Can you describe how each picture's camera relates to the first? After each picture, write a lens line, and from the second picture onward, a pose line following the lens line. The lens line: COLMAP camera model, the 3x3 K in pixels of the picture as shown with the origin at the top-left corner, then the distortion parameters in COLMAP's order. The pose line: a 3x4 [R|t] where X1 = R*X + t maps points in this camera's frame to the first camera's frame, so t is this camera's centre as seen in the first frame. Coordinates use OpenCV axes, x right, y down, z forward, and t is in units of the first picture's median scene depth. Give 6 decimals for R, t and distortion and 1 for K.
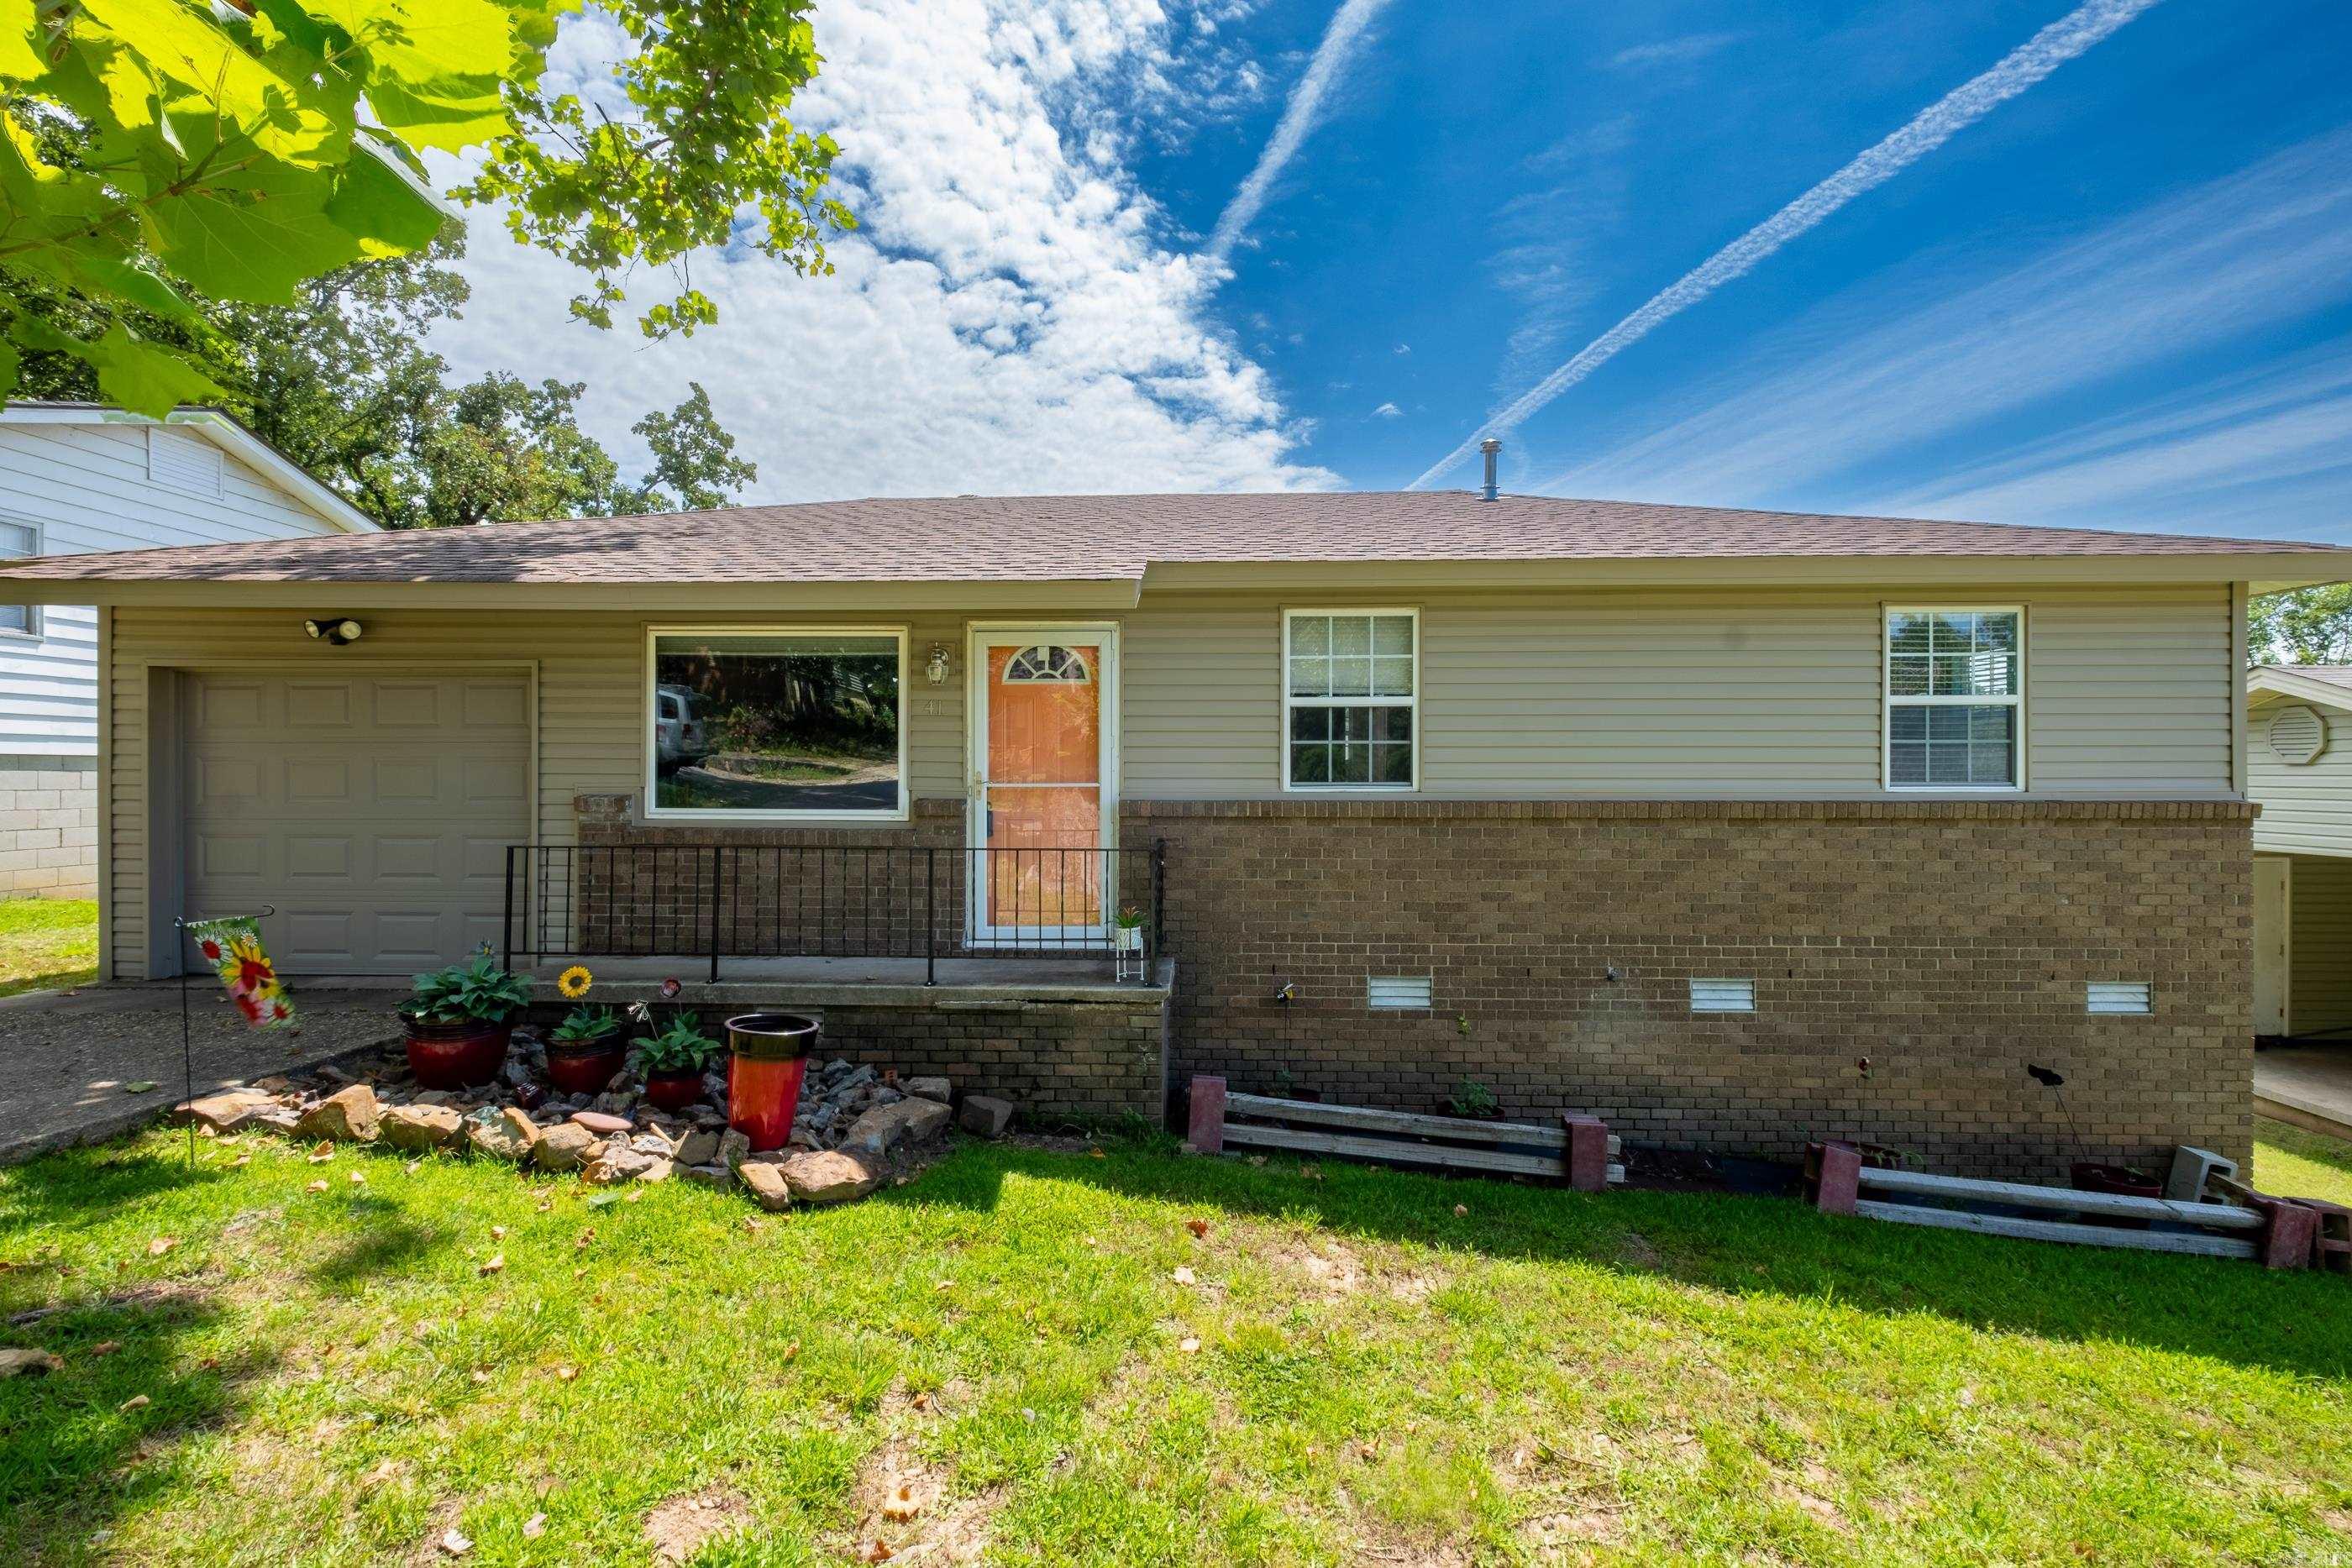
lens RADIAL K [[992.9, 0, 1173.4], [0, 992.9, 770.4], [0, 0, 1]] dist [-0.003576, -0.000366]
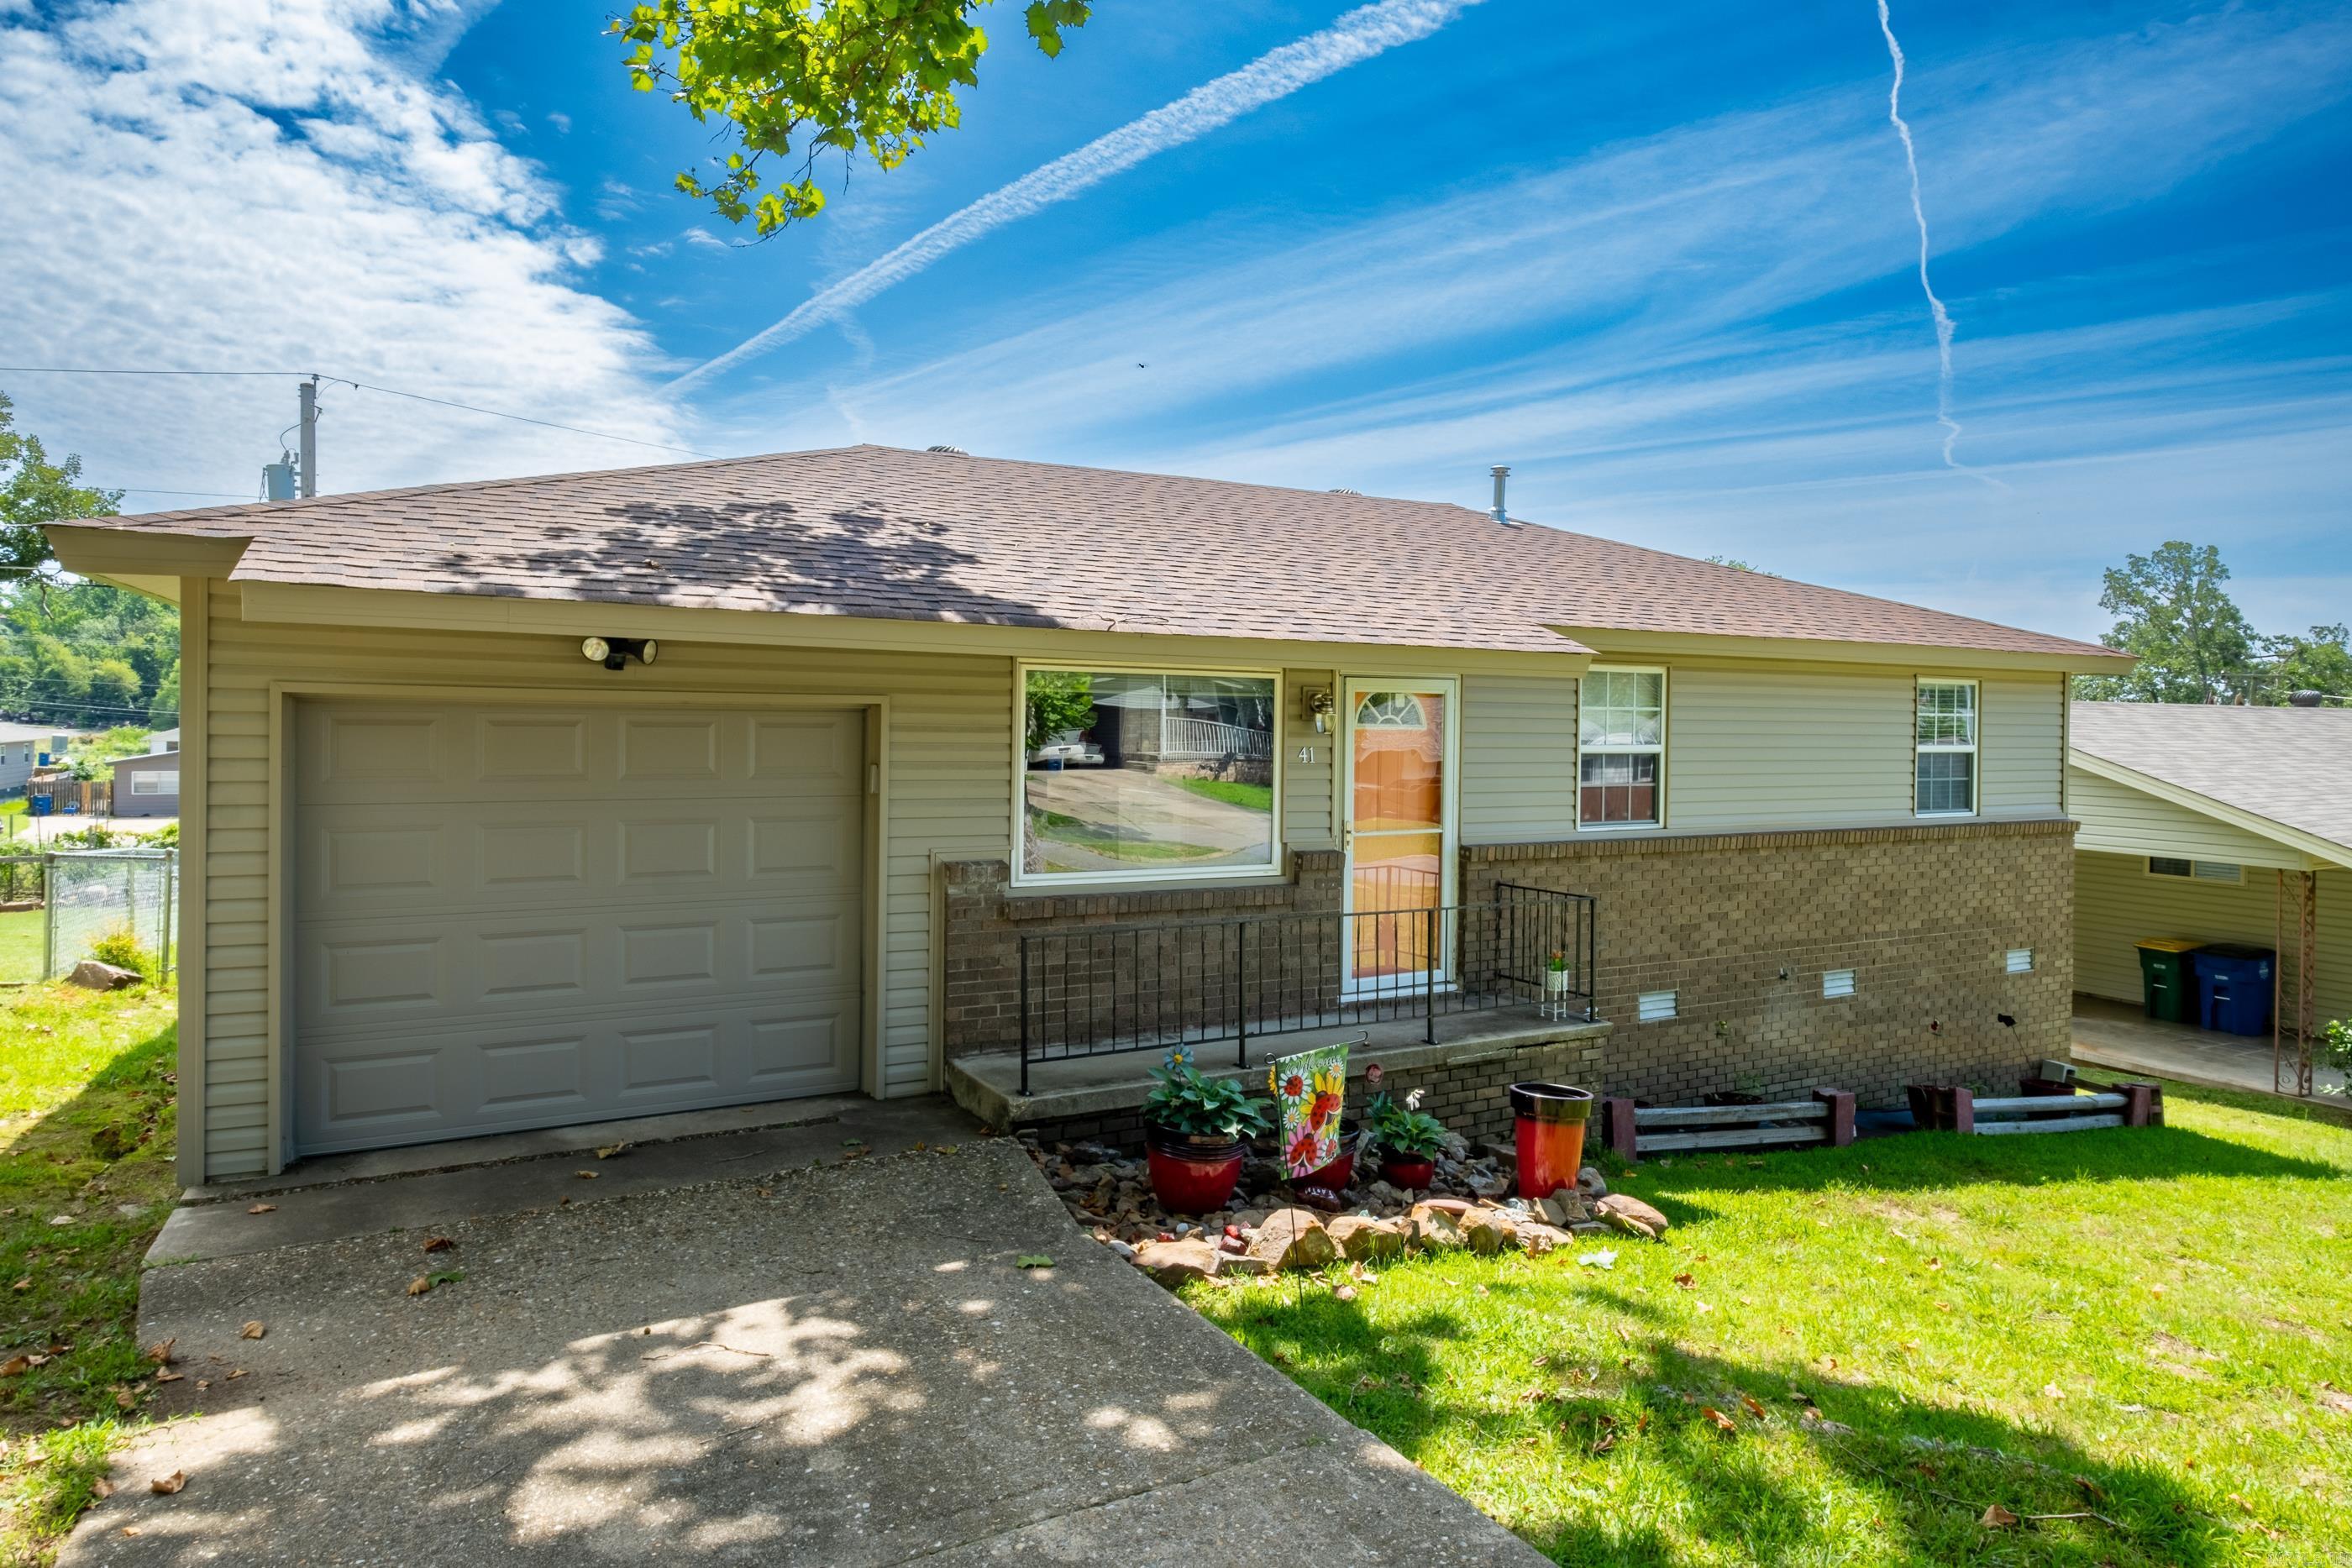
lens RADIAL K [[1293.4, 0, 1142.7], [0, 1293.4, 728.1], [0, 0, 1]] dist [-0.007462, 0.002142]
pose [[0.876478, 0.006299, 0.481401, -0.993653], [-0.010691, 0.999922, 0.006381, -0.096788], [-0.481323, -0.010740, 0.876477, -0.010206]]
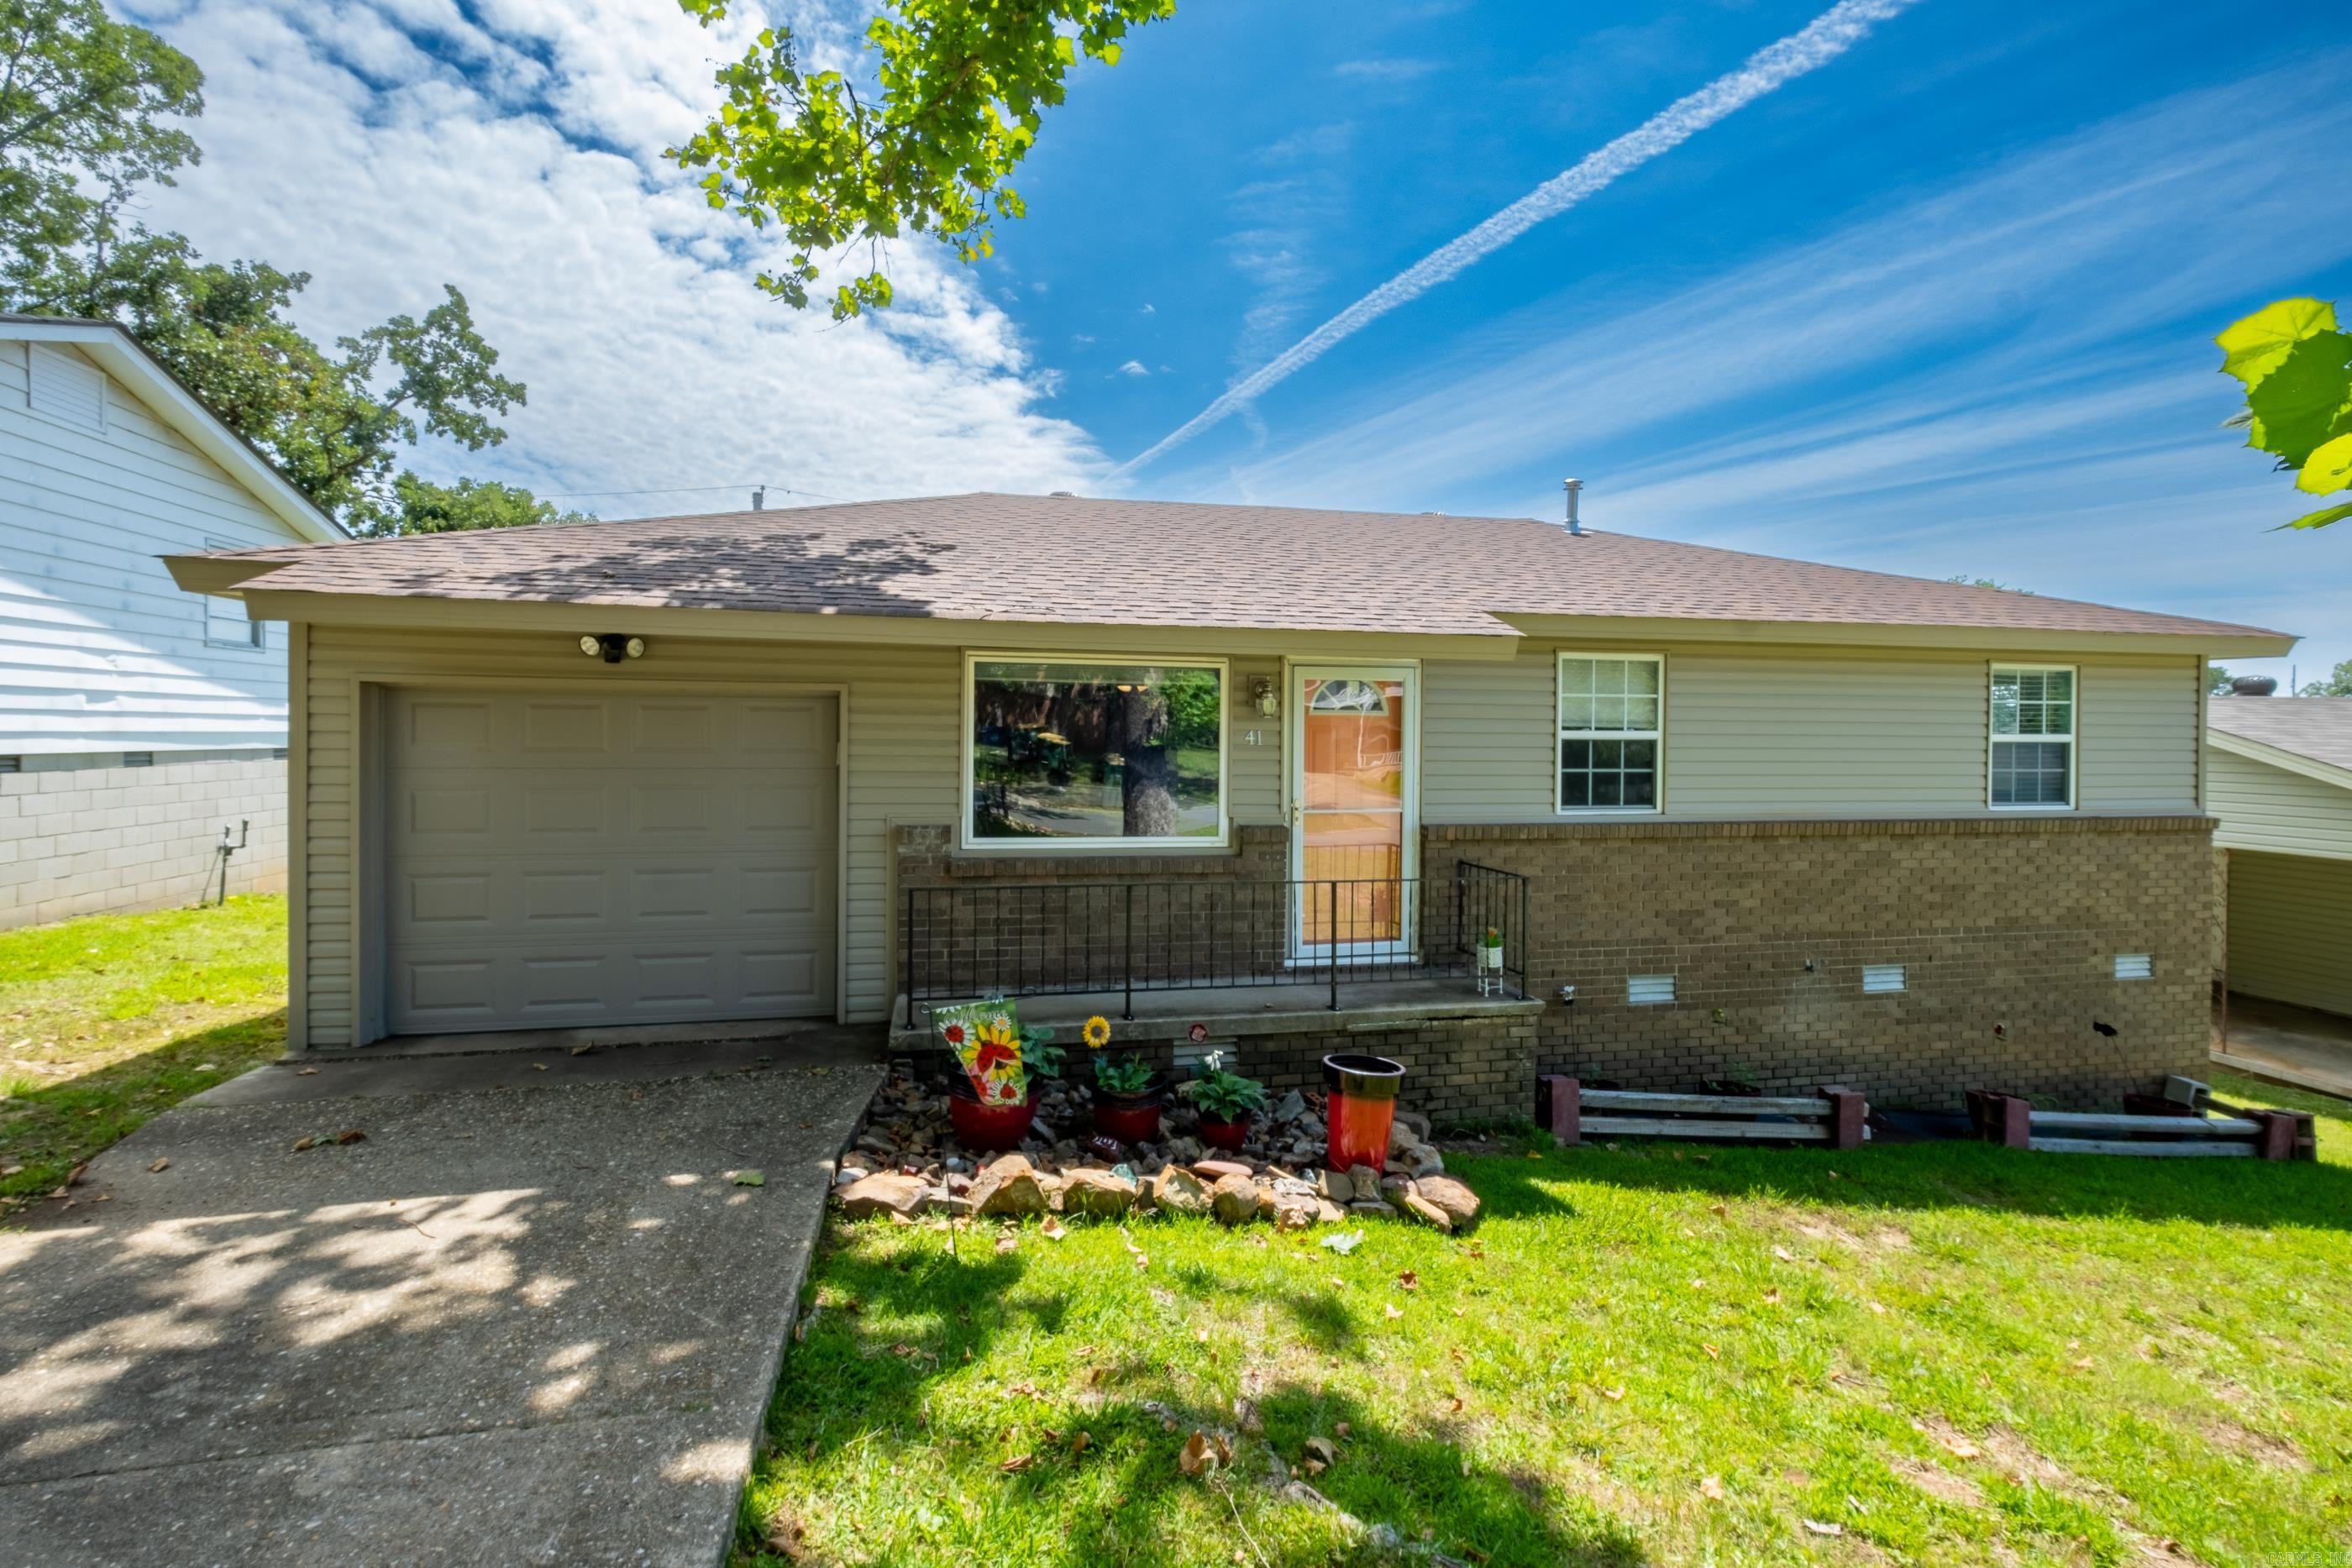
lens RADIAL K [[1017.7, 0, 1168.3], [0, 1017.7, 737.7], [0, 0, 1]] dist [-0.001574, -0.001492]
pose [[0.973005, 0.005980, 0.230707, -0.585290], [-0.007627, 0.999951, 0.006248, -0.070231], [-0.230658, -0.007839, 0.973003, -0.016214]]
